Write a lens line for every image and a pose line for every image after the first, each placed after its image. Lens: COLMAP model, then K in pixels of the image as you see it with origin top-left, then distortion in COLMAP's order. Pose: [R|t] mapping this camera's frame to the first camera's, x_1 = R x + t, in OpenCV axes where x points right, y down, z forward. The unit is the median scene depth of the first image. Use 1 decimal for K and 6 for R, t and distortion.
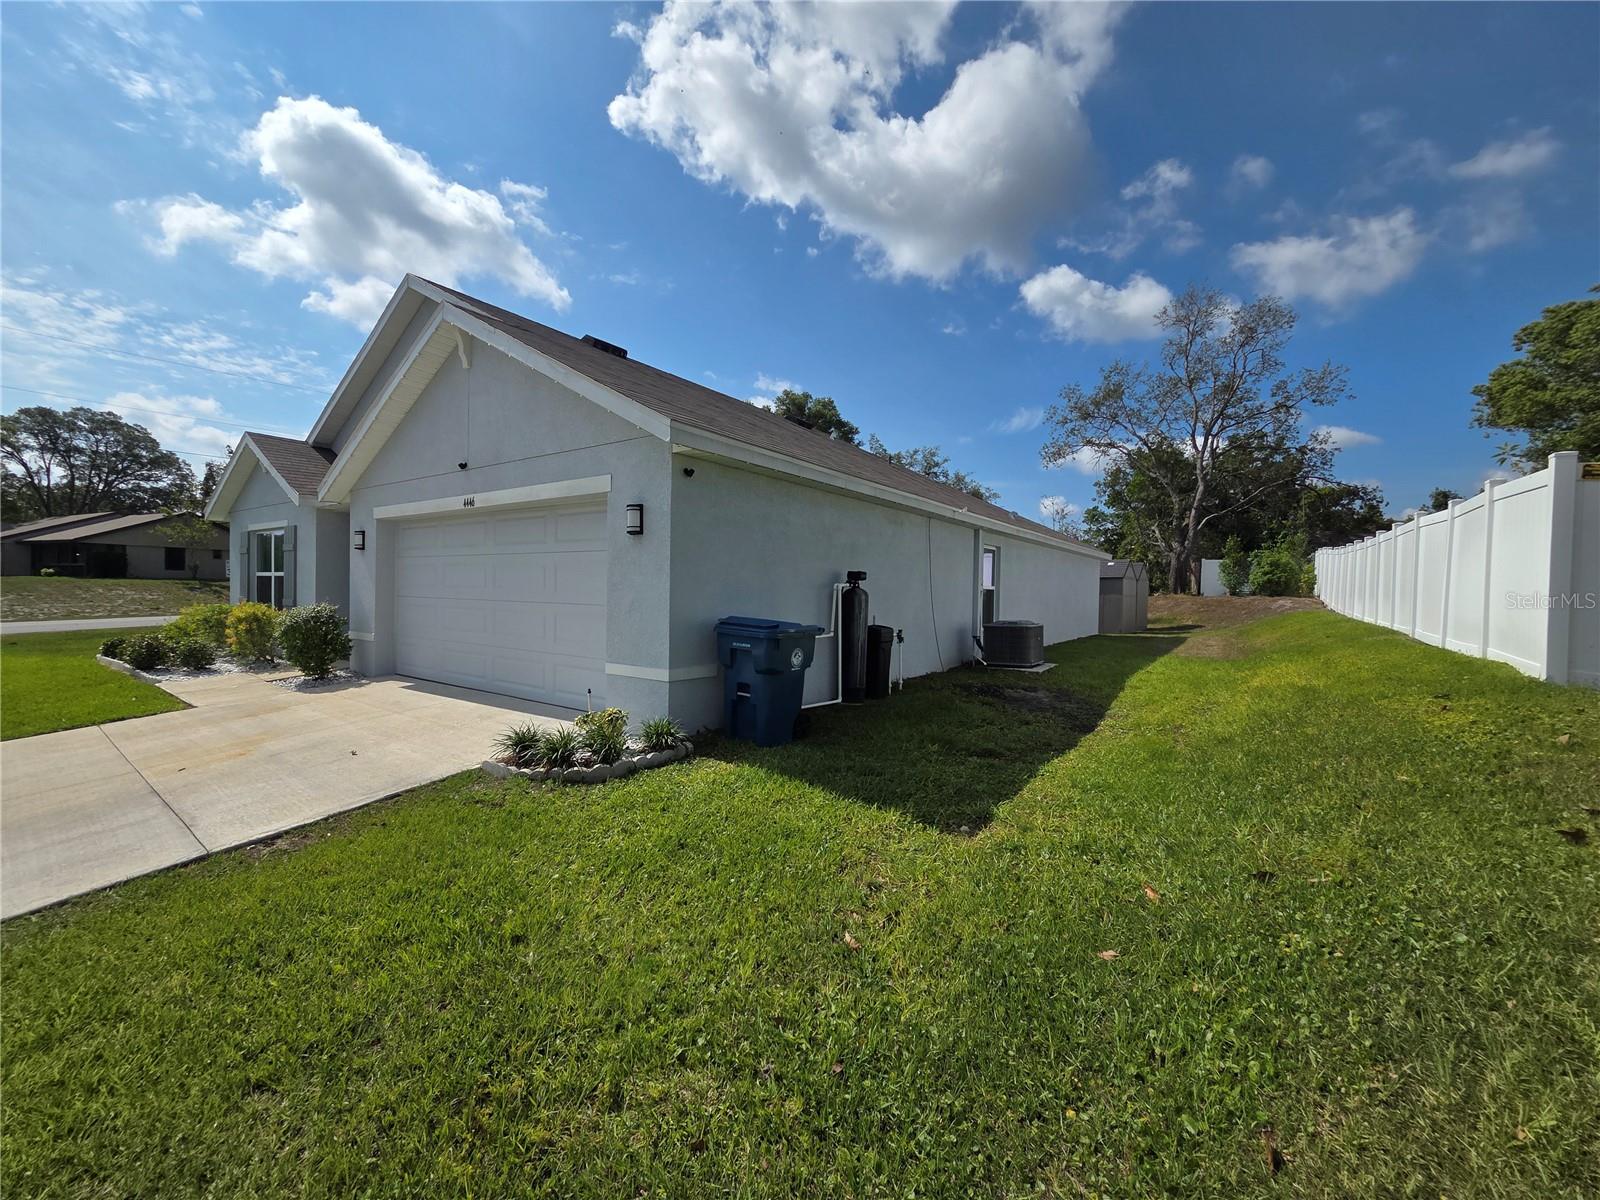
lens RADIAL K [[652.5, 0, 789.9], [0, 652.5, 594.6], [0, 0, 1]] dist [0.003568, 0.000145]
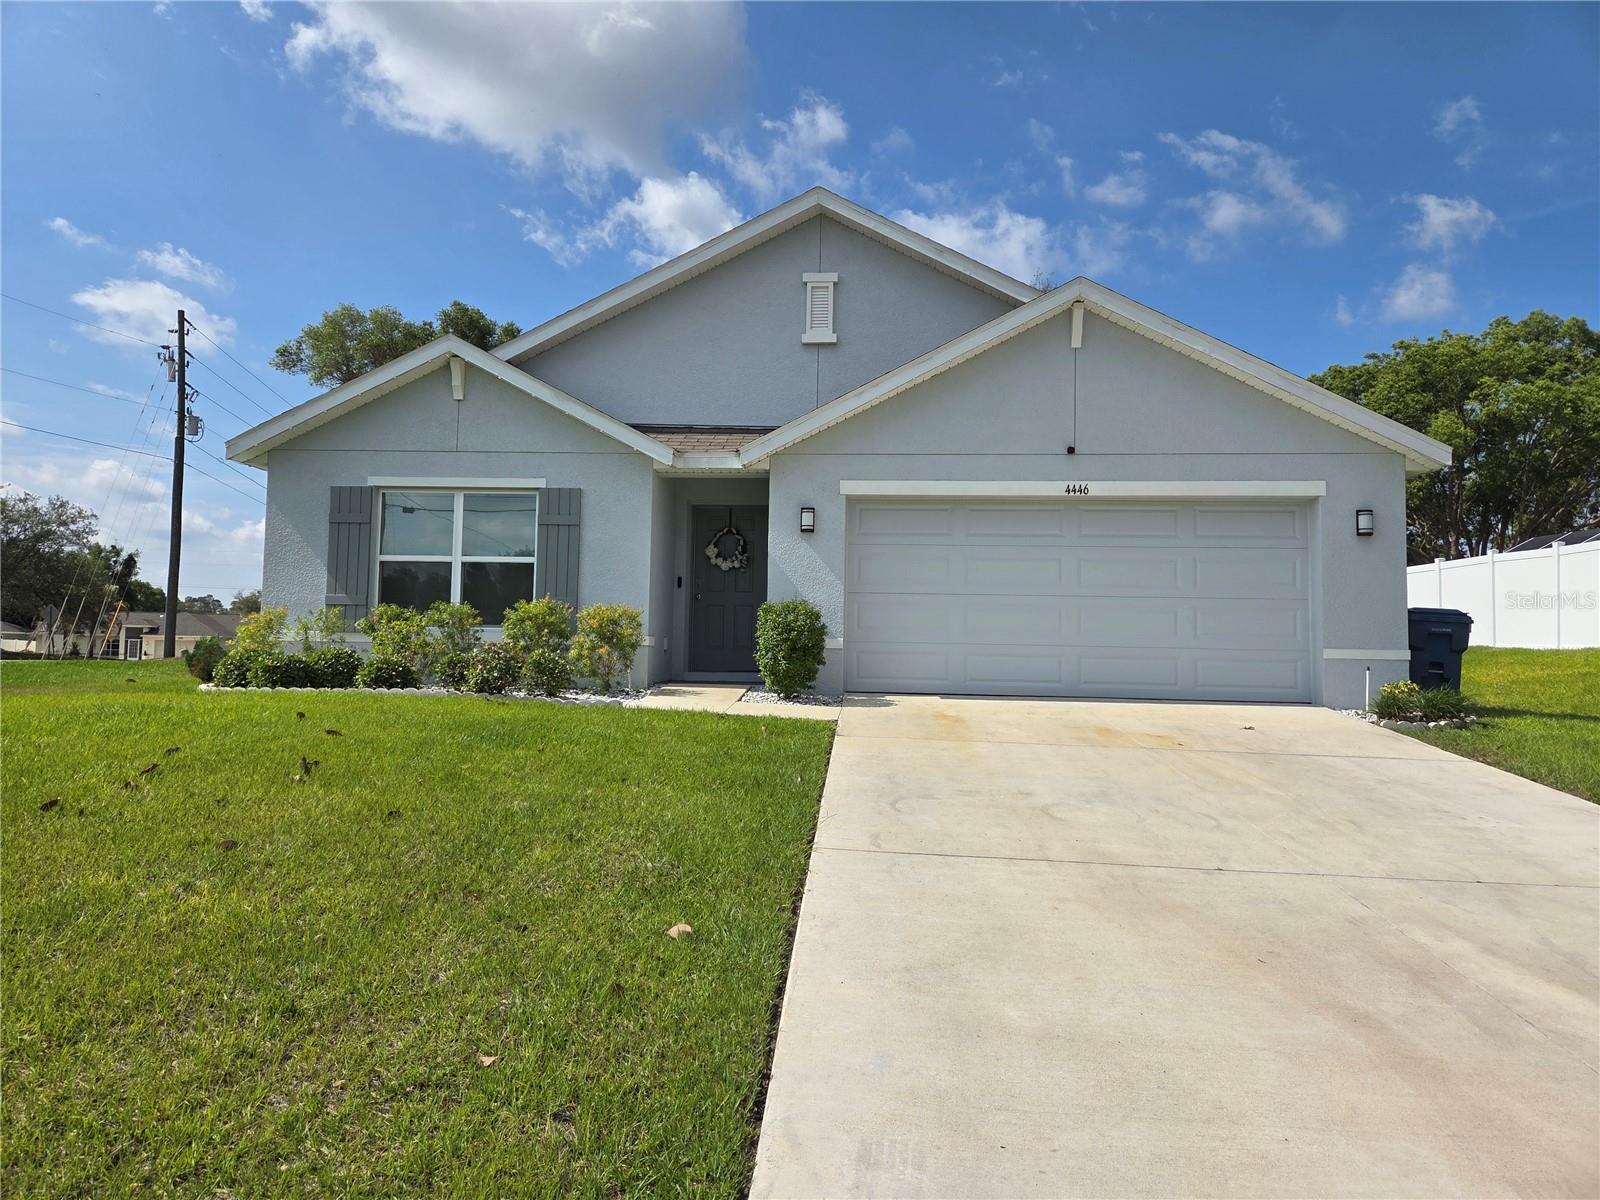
lens RADIAL K [[1062.0, 0, 799.4], [0, 1062.0, 584.7], [0, 0, 1]] dist [0.078762, -0.001999]
pose [[0.850979, 0.031511, 0.524253, -0.392905], [0.001221, 0.998077, -0.061972, 0.021211], [-0.525198, 0.053377, 0.849305, -0.019023]]
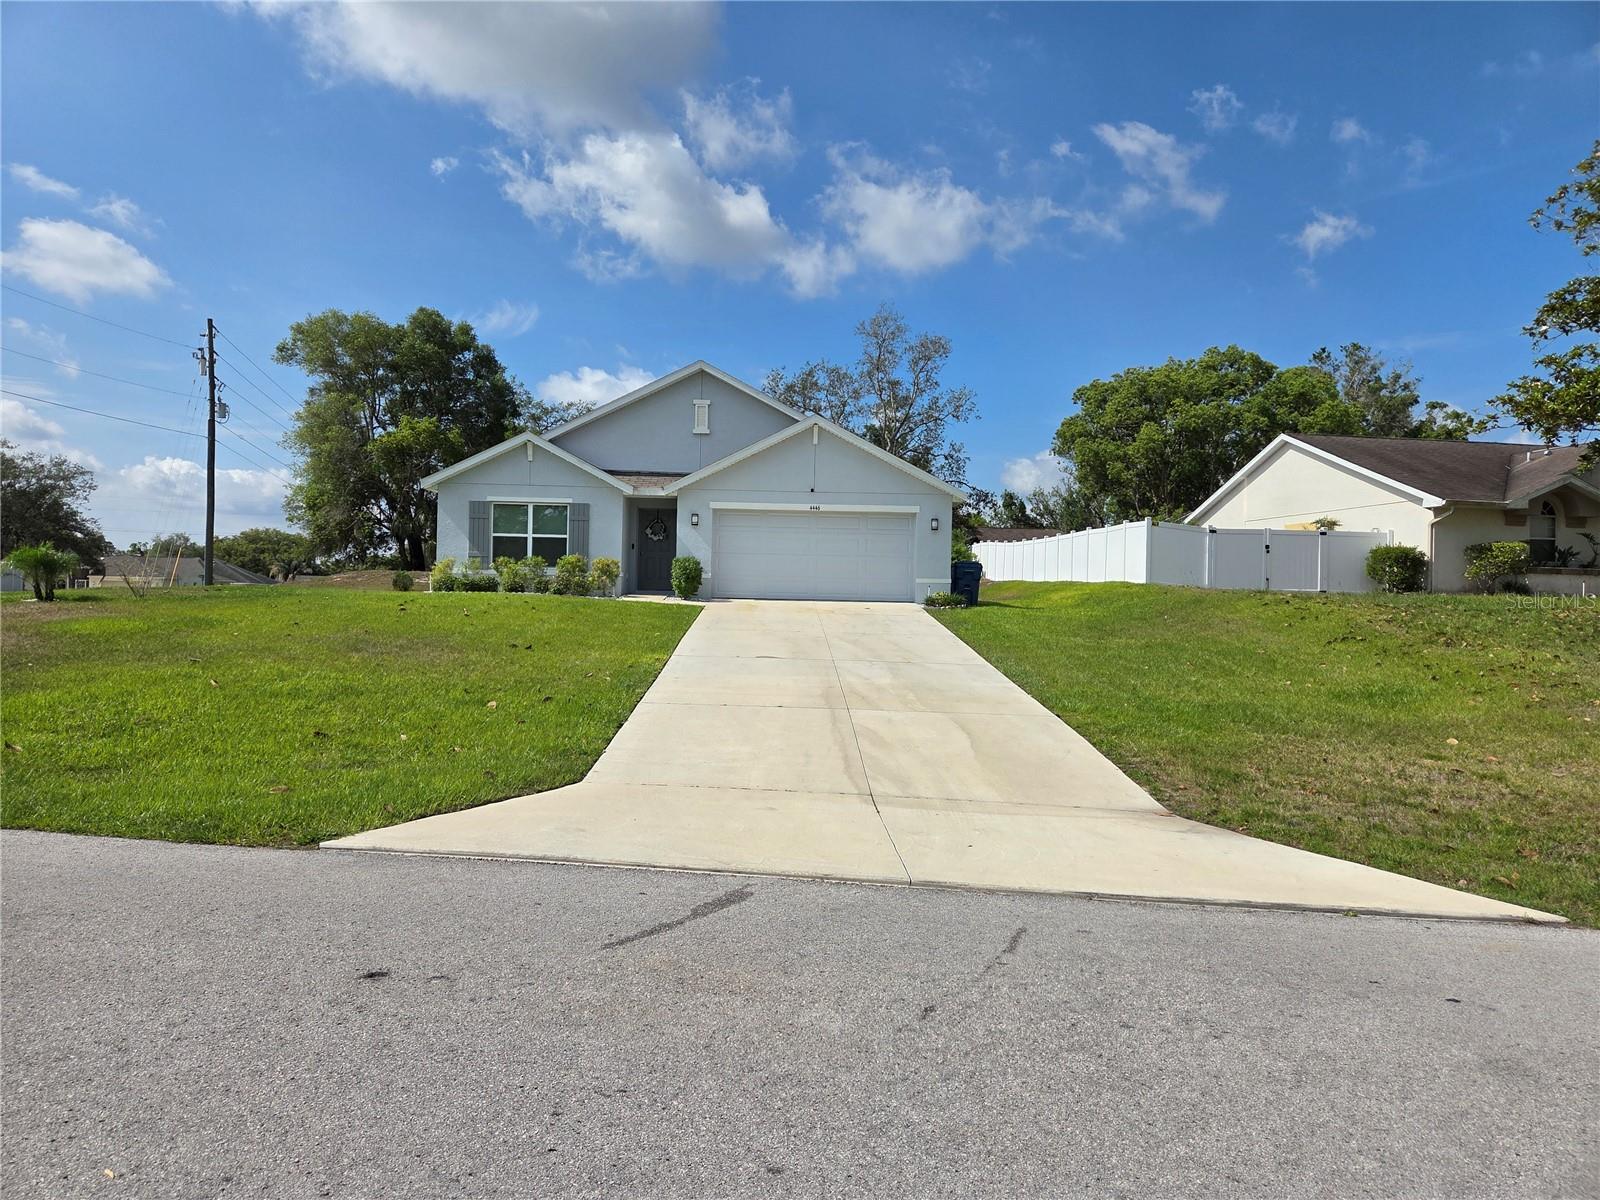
lens RADIAL K [[1062.0, 0, 797.0], [0, 1062.0, 596.6], [0, 0, 1]] dist [0.078762, -0.001999]
pose [[0.803205, 0.001424, 0.595701, -0.621193], [-0.001121, 0.999999, -0.000879, 0.035442], [-0.595702, 0.000038, 0.803206, -0.411219]]
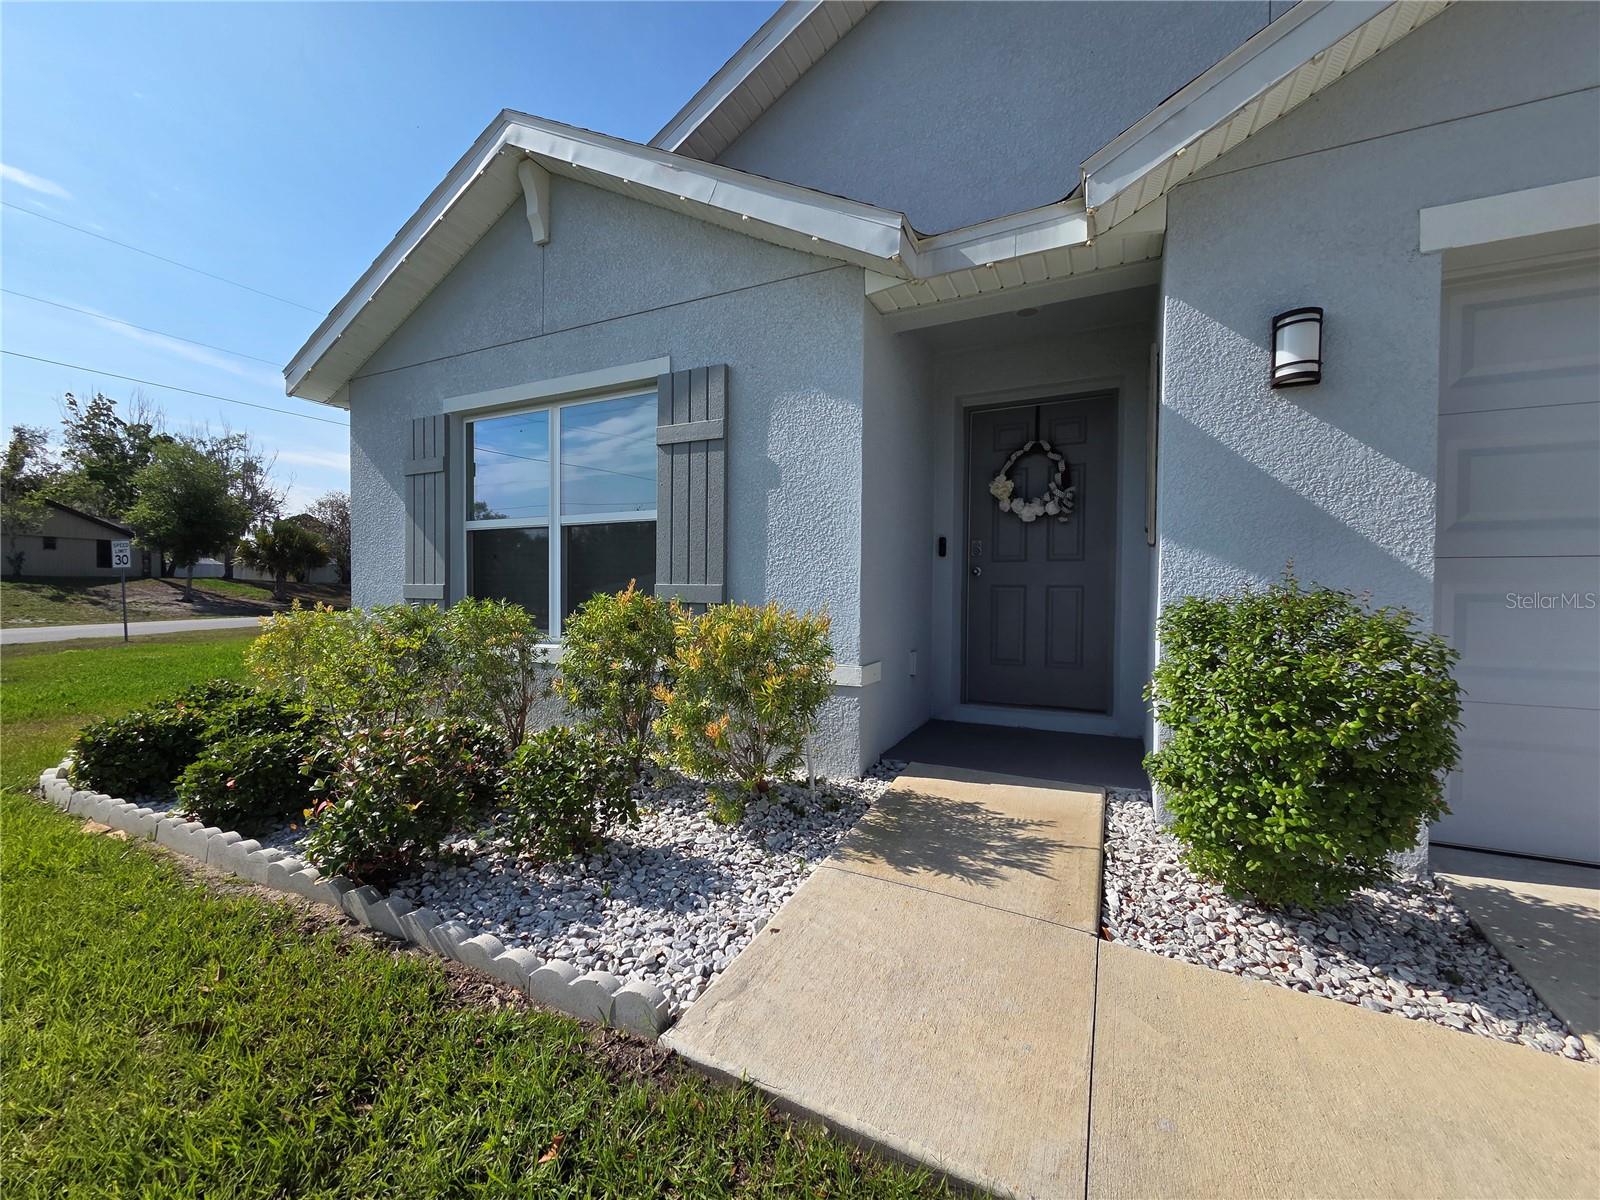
lens RADIAL K [[652.5, 0, 792.7], [0, 652.5, 595.1], [0, 0, 1]] dist [0.003568, 0.000145]
pose [[0.986397, -0.011102, 0.164003, -0.268641], [0.010754, 0.999938, 0.003012, 0.003972], [-0.164027, -0.001207, 0.986455, 0.227414]]
